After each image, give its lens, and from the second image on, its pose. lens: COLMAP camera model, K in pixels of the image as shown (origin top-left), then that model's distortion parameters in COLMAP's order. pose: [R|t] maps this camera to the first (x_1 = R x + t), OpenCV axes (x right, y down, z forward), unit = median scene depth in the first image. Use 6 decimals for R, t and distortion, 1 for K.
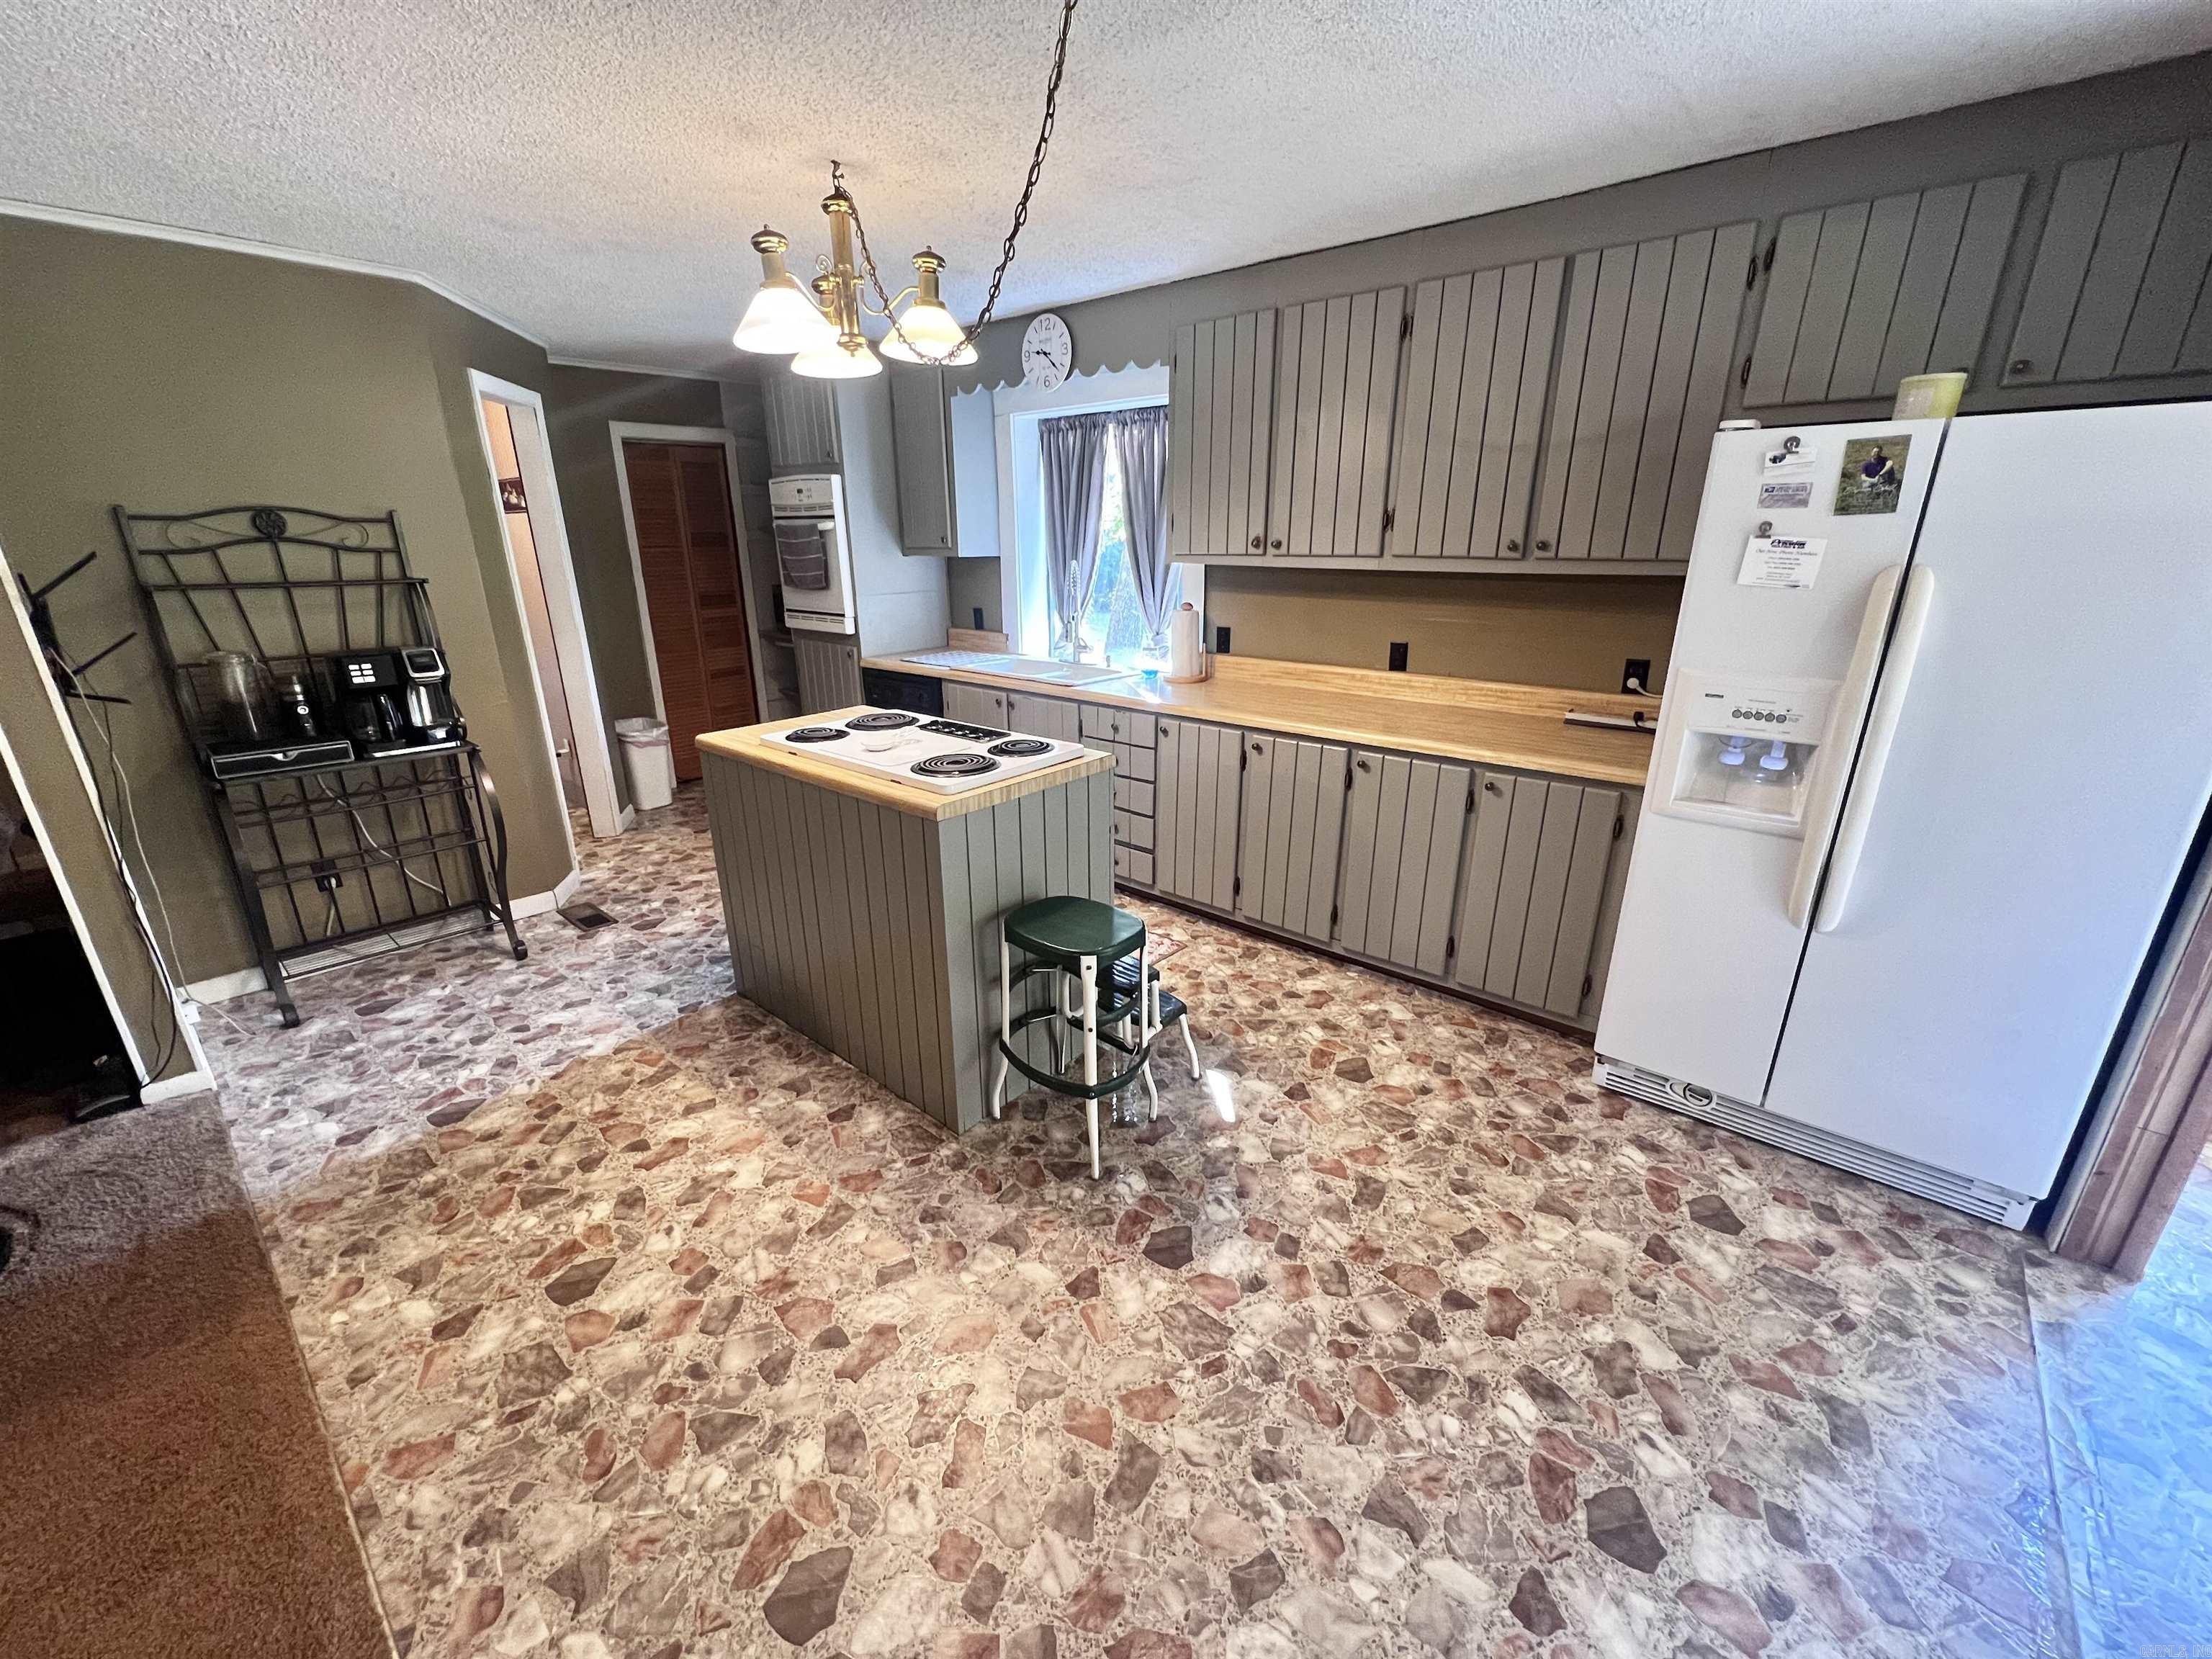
lens RADIAL K [[883.3, 0, 1101.0], [0, 883.3, 827.8], [0, 0, 1]] dist [-0.001483, 0.000290]
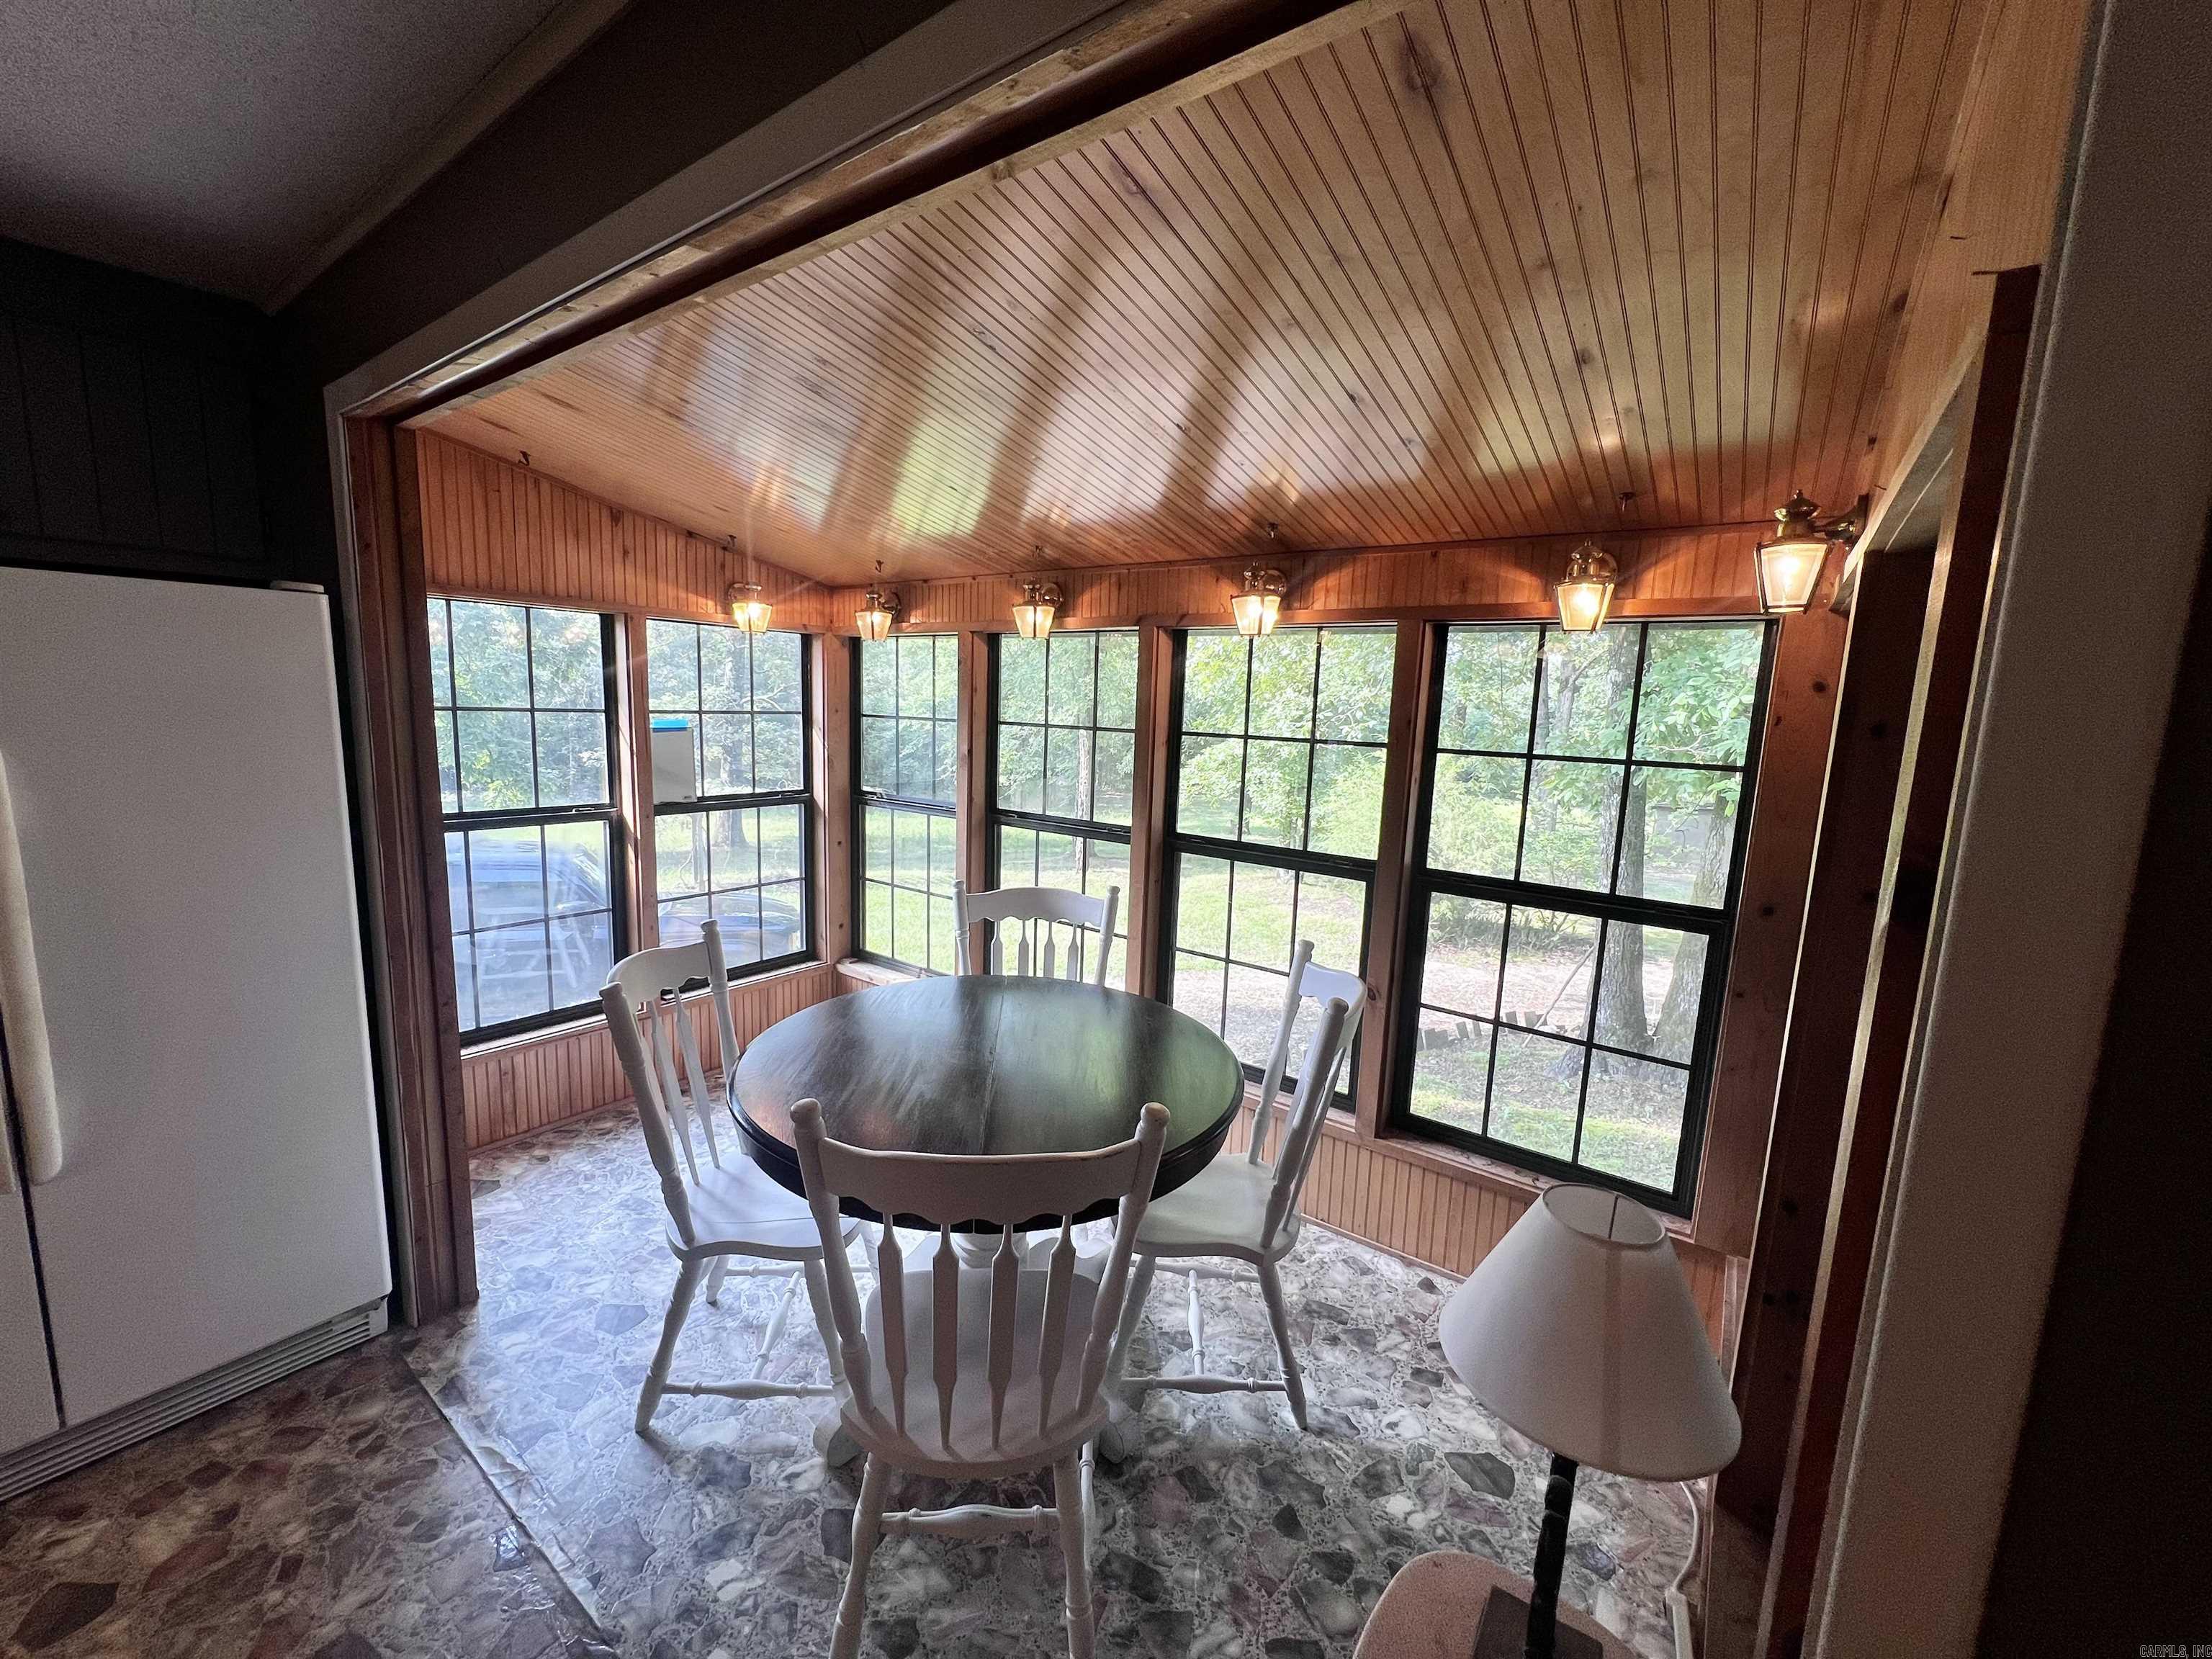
lens RADIAL K [[883.3, 0, 1099.8], [0, 883.3, 826.7], [0, 0, 1]] dist [-0.001483, 0.000290]
pose [[-0.074435, -0.142511, 0.986990, 0.017797], [0.284470, 0.945578, 0.157985, -0.033961], [-0.955791, 0.292529, -0.029844, 0.032350]]
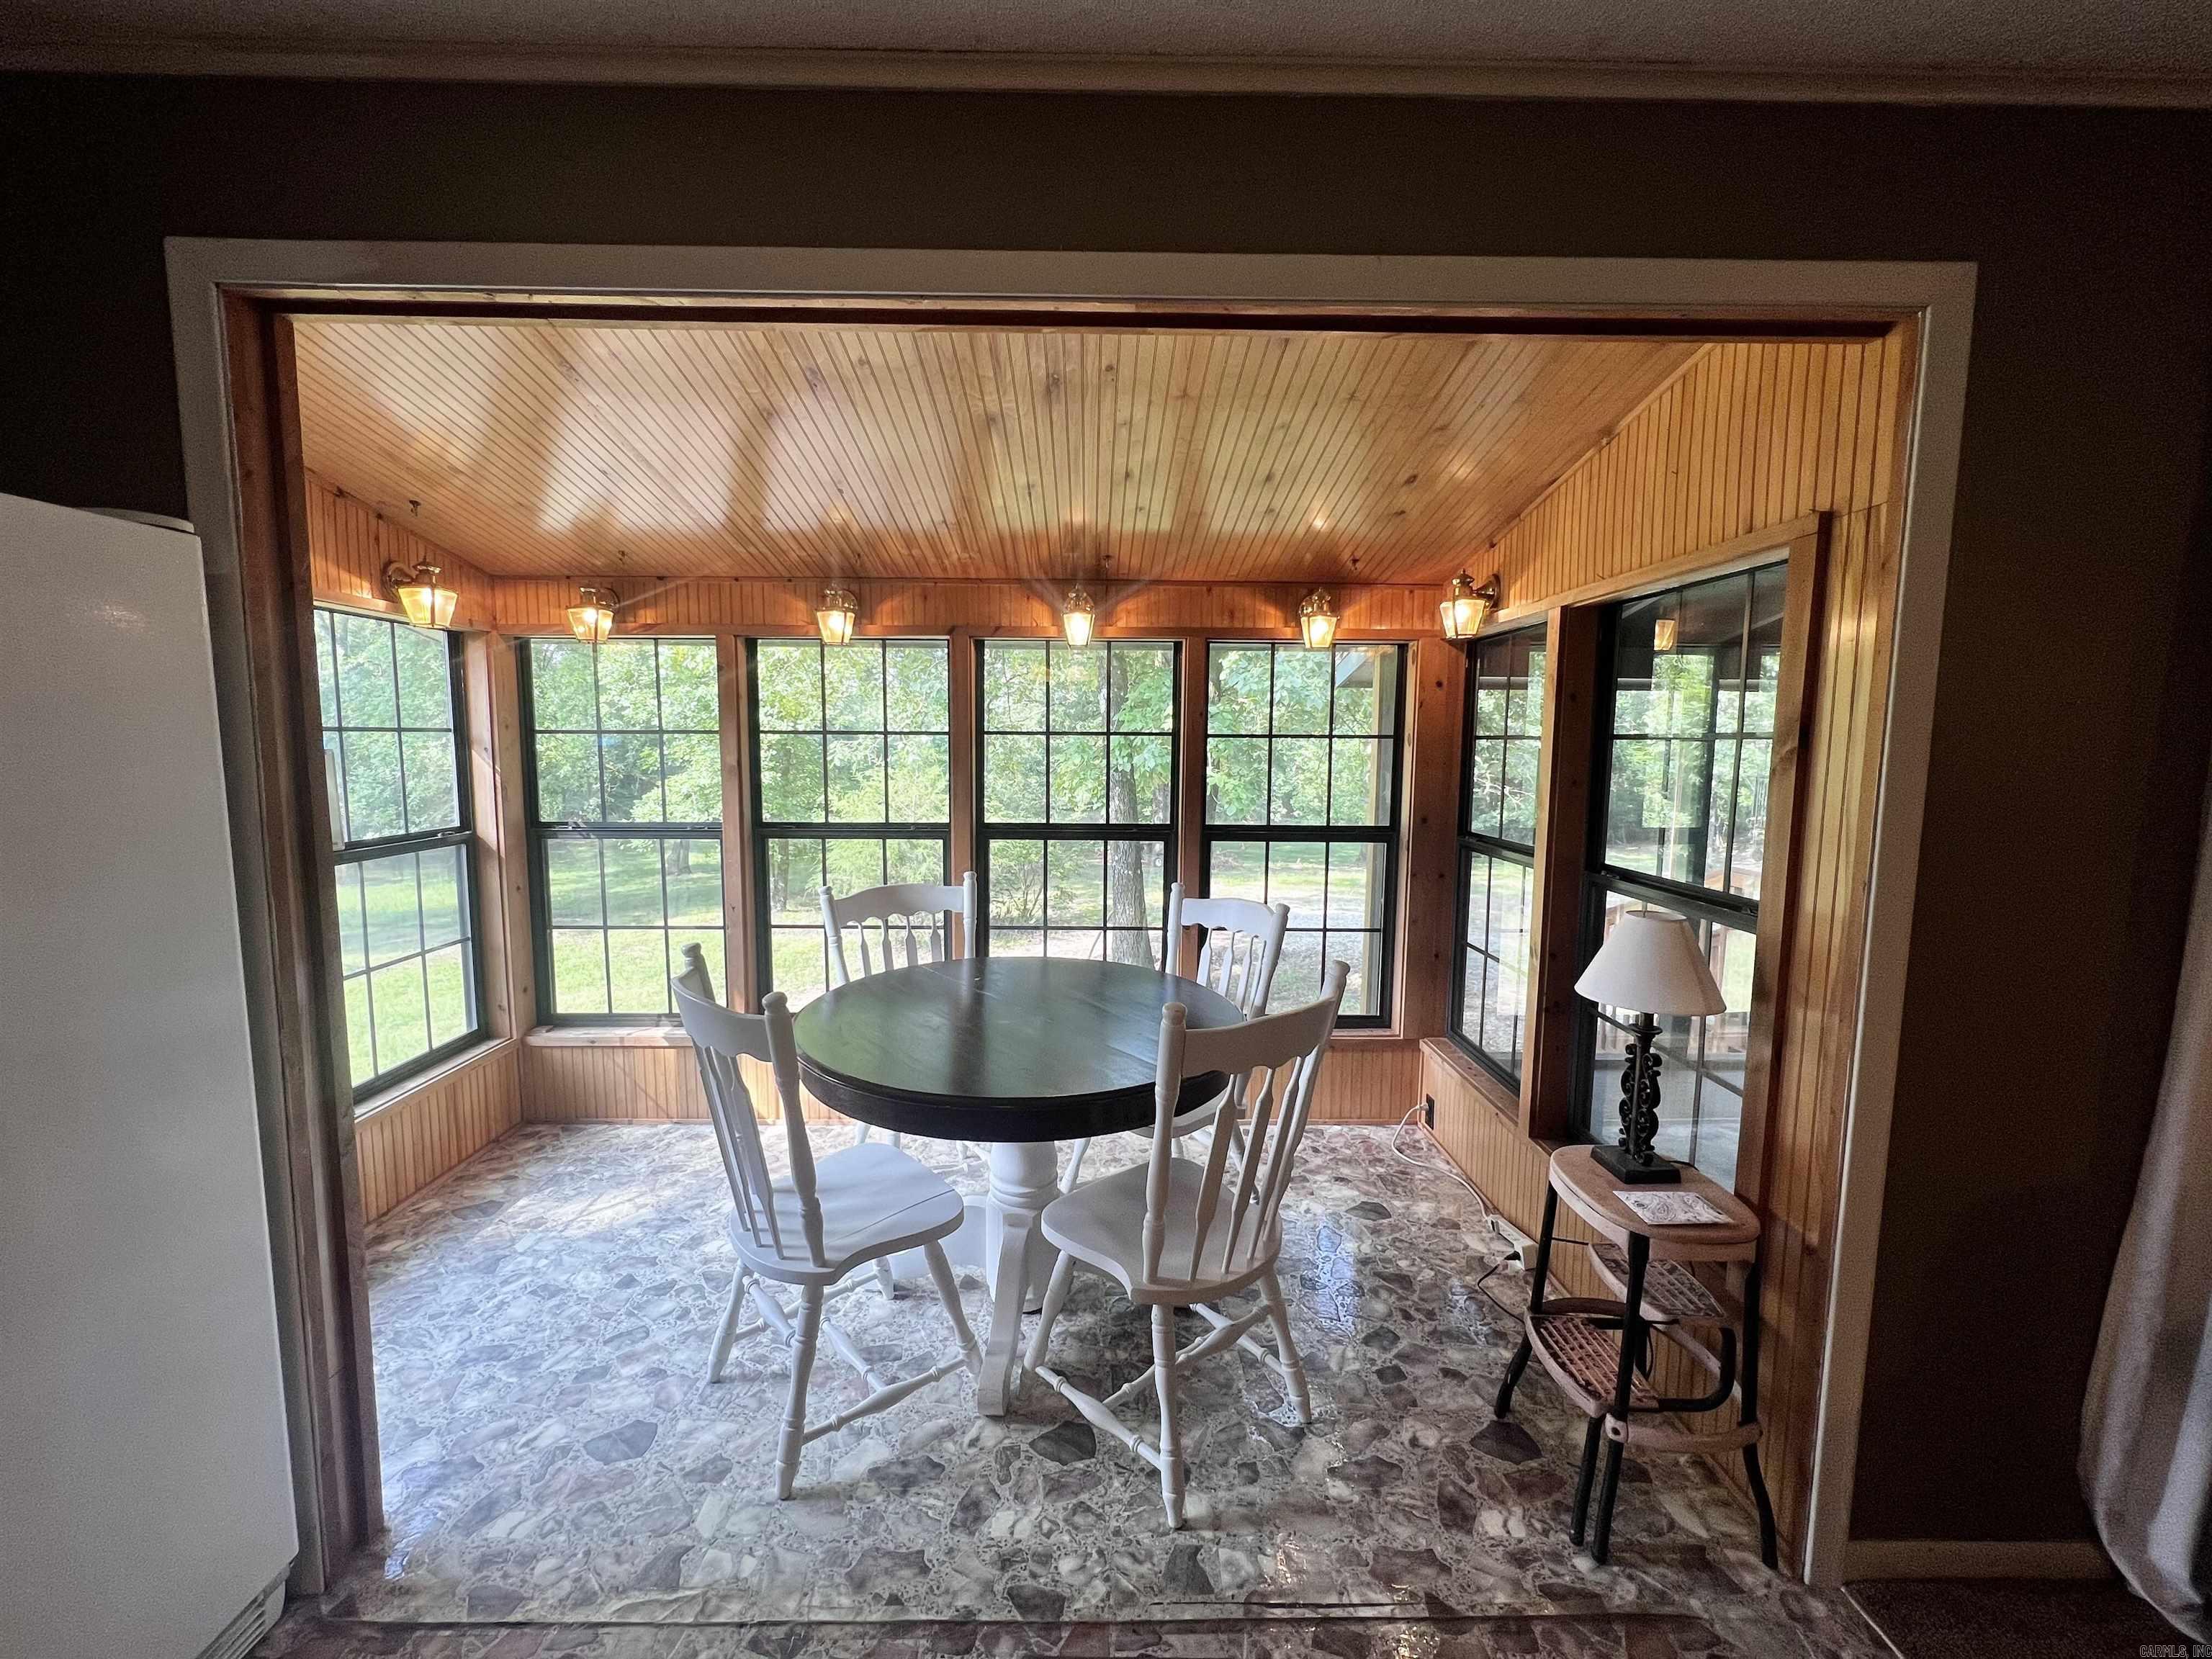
lens RADIAL K [[883.3, 0, 1099.8], [0, 883.3, 827.1], [0, 0, 1]] dist [-0.001483, 0.000290]
pose [[-0.663067, -0.076601, 0.744630, 0.096416], [0.234944, 0.923188, 0.304178, -0.178467], [-0.710734, 0.376637, -0.594139, 0.624835]]
